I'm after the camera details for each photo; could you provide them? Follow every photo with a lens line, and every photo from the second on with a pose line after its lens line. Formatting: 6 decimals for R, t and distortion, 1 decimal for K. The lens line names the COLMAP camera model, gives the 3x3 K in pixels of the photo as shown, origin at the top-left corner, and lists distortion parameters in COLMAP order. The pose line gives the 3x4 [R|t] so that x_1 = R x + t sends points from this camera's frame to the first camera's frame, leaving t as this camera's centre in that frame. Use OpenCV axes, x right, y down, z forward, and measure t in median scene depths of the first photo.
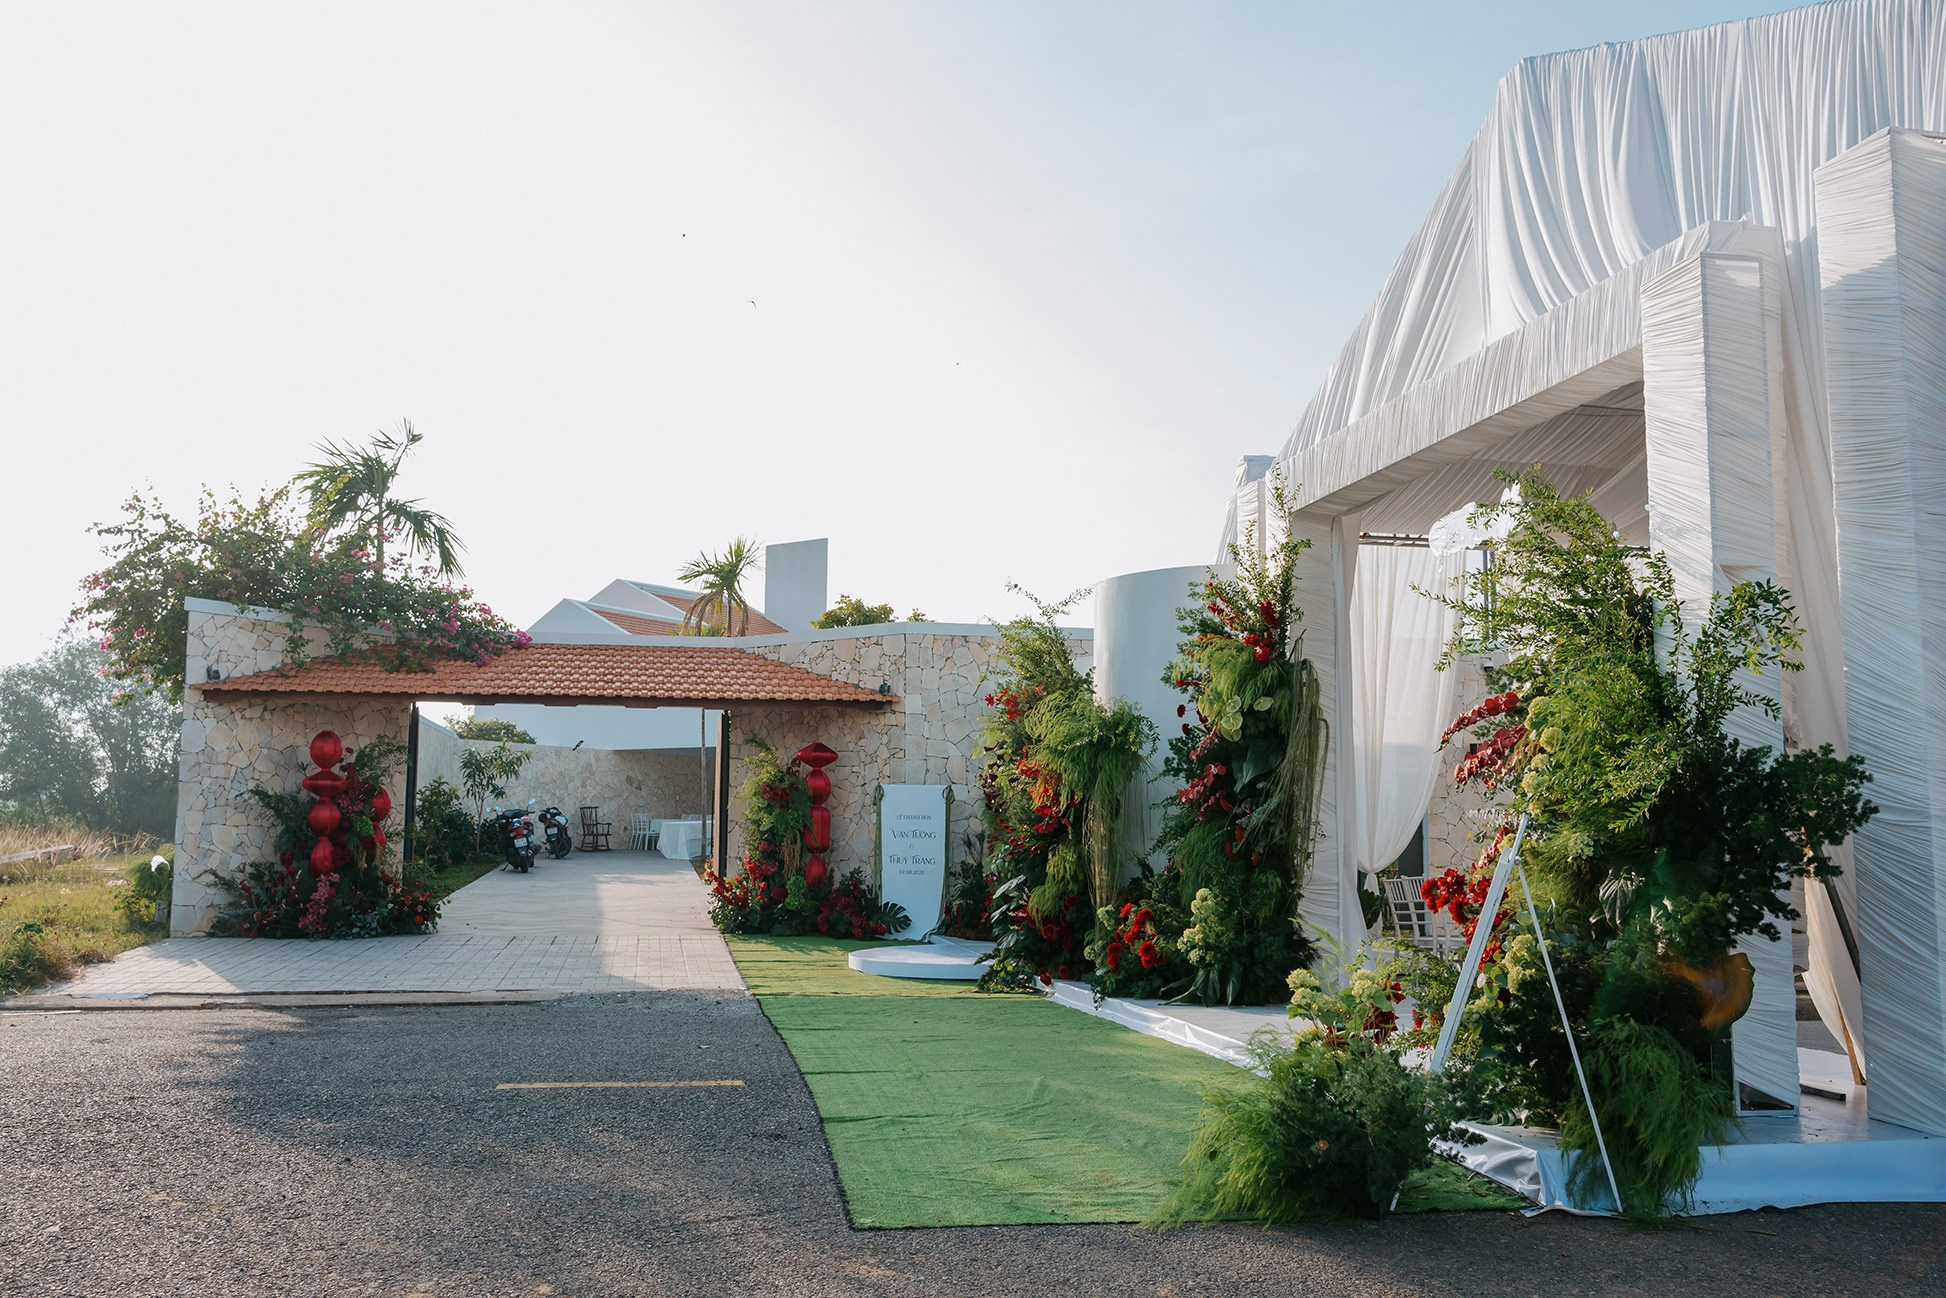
lens RADIAL K [[1708.7, 0, 973.0], [0, 1708.7, 649.0], [0, 0, 1]] dist [0.000989, -0.003385]
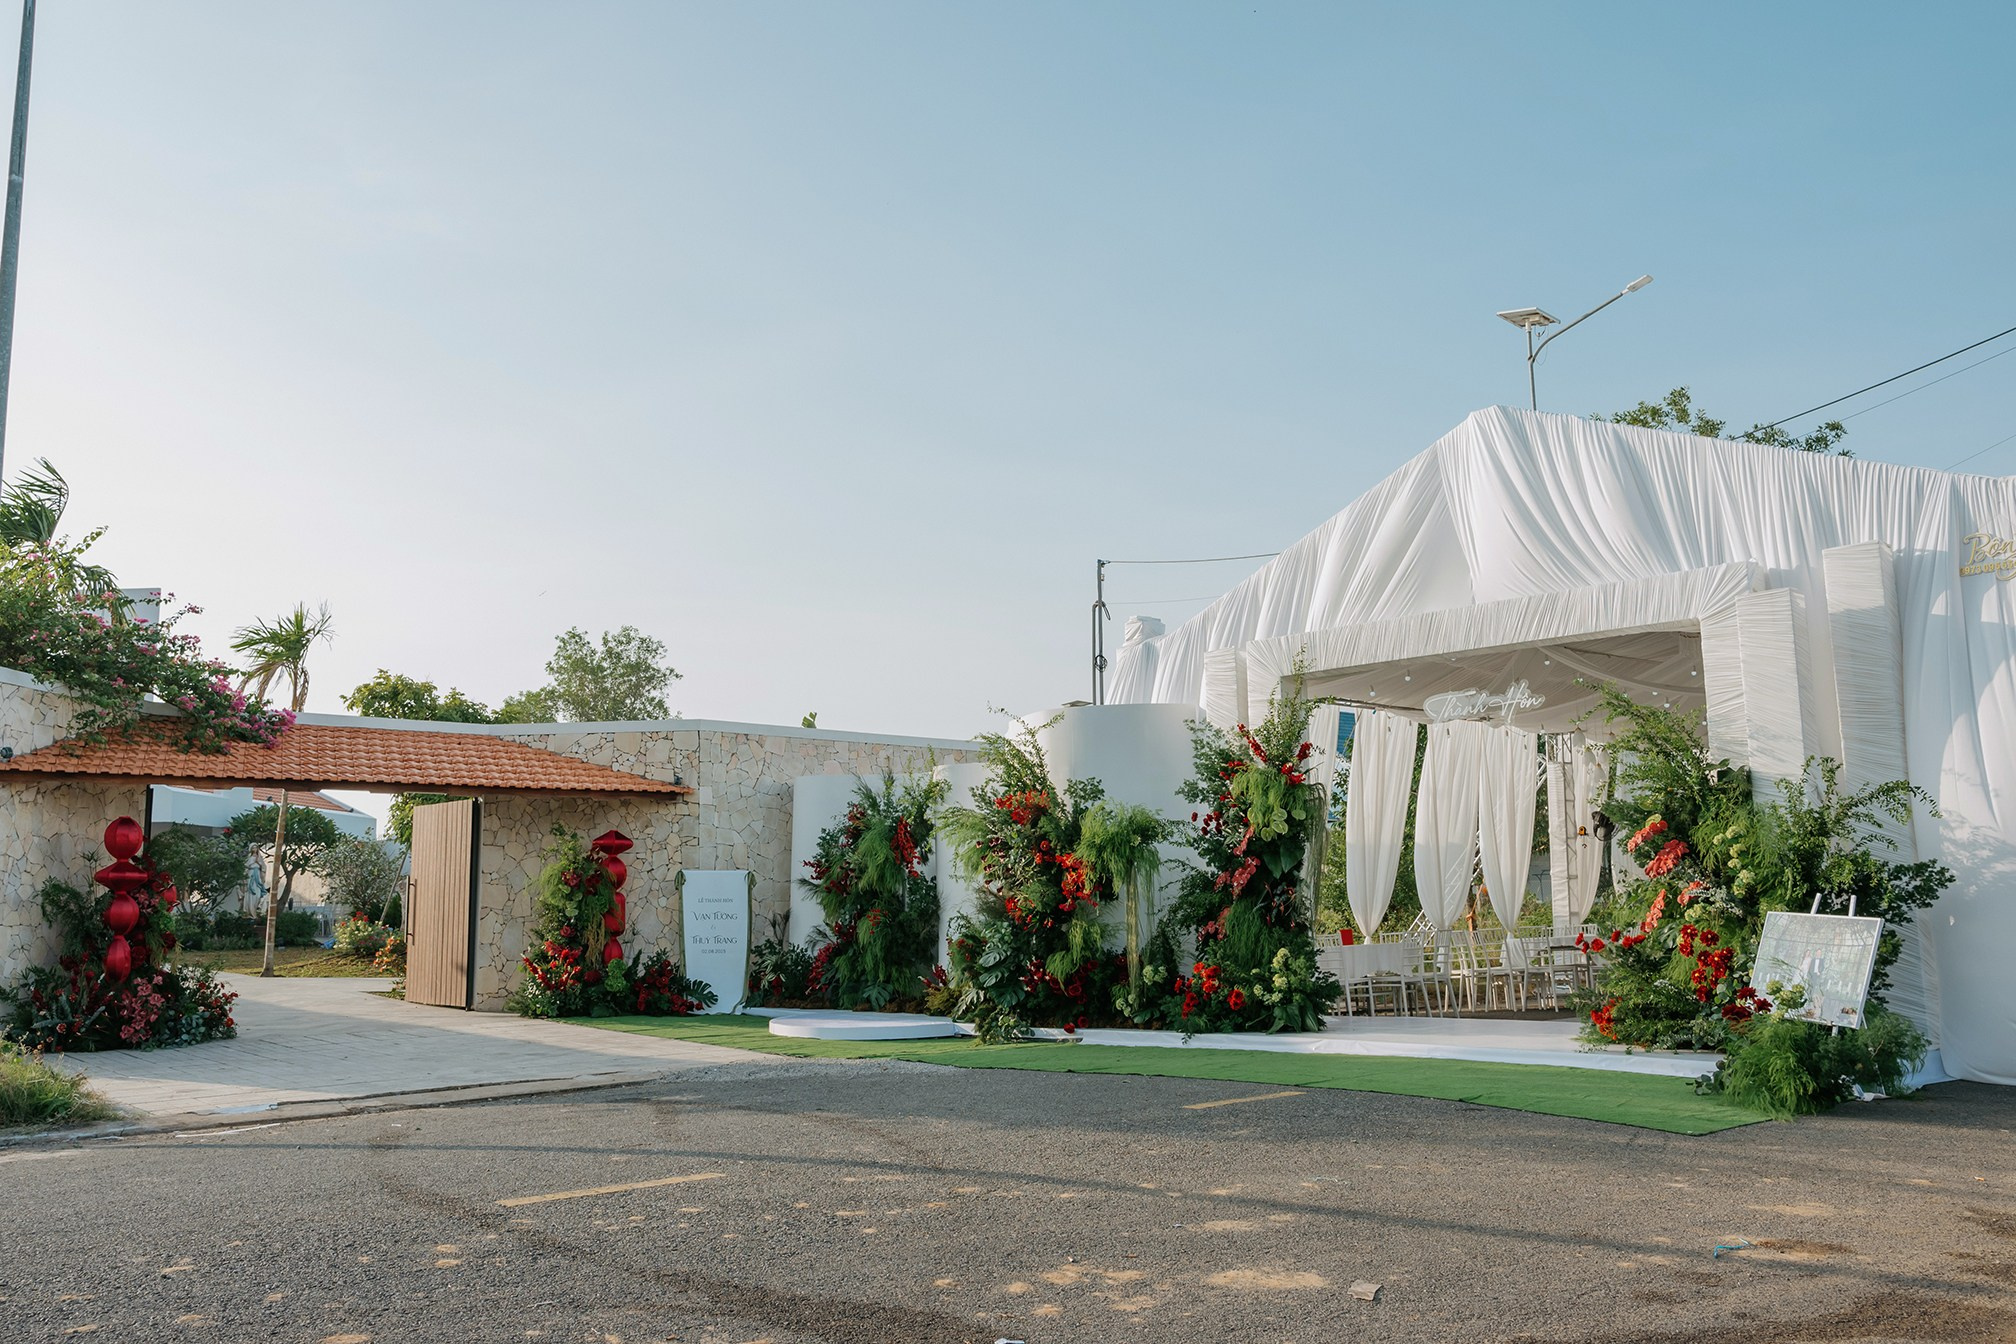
lens RADIAL K [[1770.2, 0, 1008.0], [0, 1770.2, 672.0], [0, 0, 1]] dist [0.000989, -0.003385]
pose [[0.813853, 0.054051, 0.578551, -0.535741], [-0.041703, 0.998530, -0.034624, -0.015353], [-0.579572, 0.004052, 0.814911, -0.027686]]
